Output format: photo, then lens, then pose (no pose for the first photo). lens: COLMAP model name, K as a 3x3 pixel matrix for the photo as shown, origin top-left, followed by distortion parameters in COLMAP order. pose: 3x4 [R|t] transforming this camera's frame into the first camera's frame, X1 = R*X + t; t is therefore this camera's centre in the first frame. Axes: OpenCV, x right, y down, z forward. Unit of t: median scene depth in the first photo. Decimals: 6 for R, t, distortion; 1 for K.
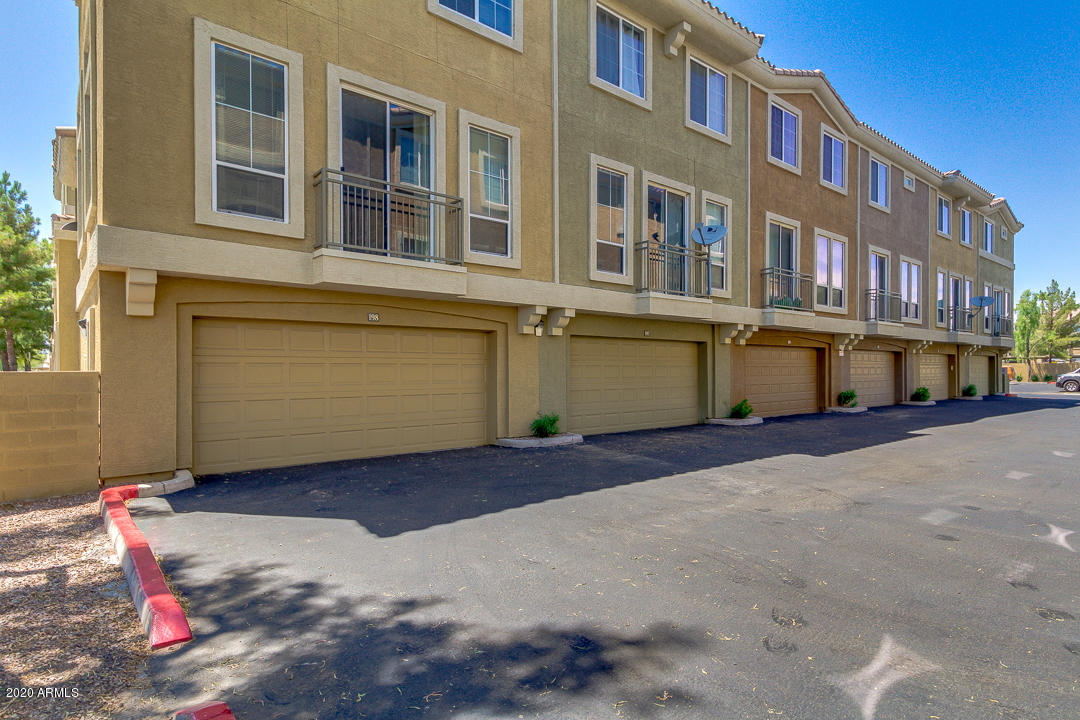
lens RADIAL K [[558.0, 0, 448.0], [0, 558.0, 362.2], [0, 0, 1]] dist [0.037880, 0.000093]
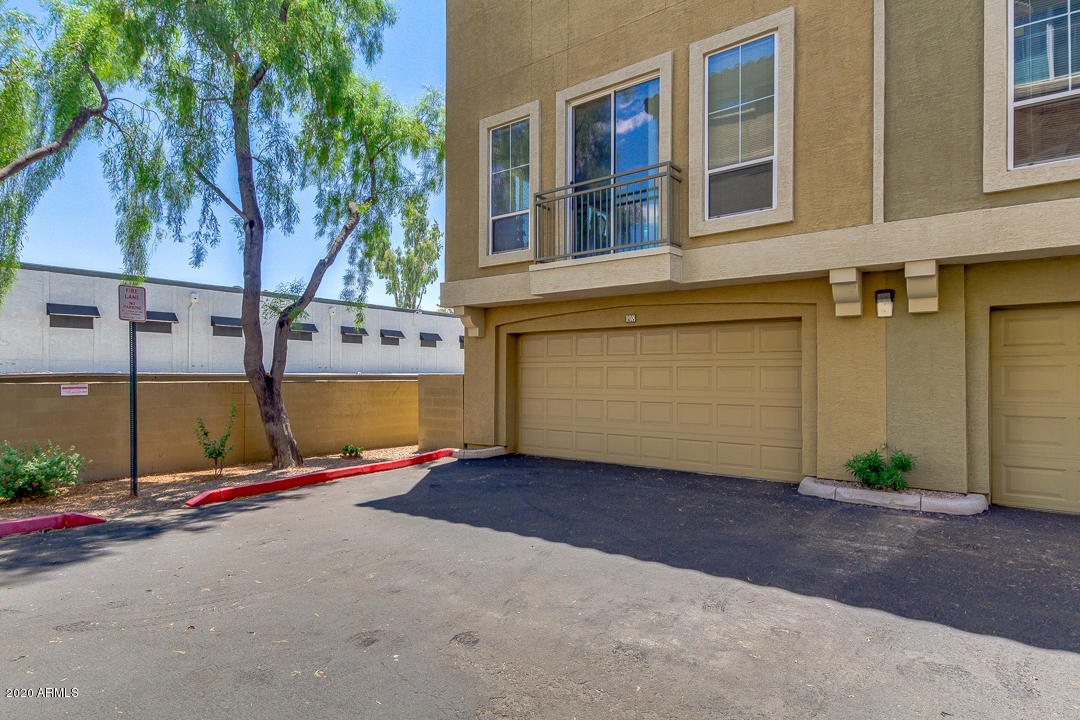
lens RADIAL K [[580.4, 0, 533.4], [0, 580.4, 363.6], [0, 0, 1]] dist [0.021136, -0.000023]
pose [[0.298896, -0.013436, -0.954191, 0.694514], [0.012765, 0.999868, -0.010081, 0.004561], [0.954200, -0.009167, 0.299028, 0.506815]]
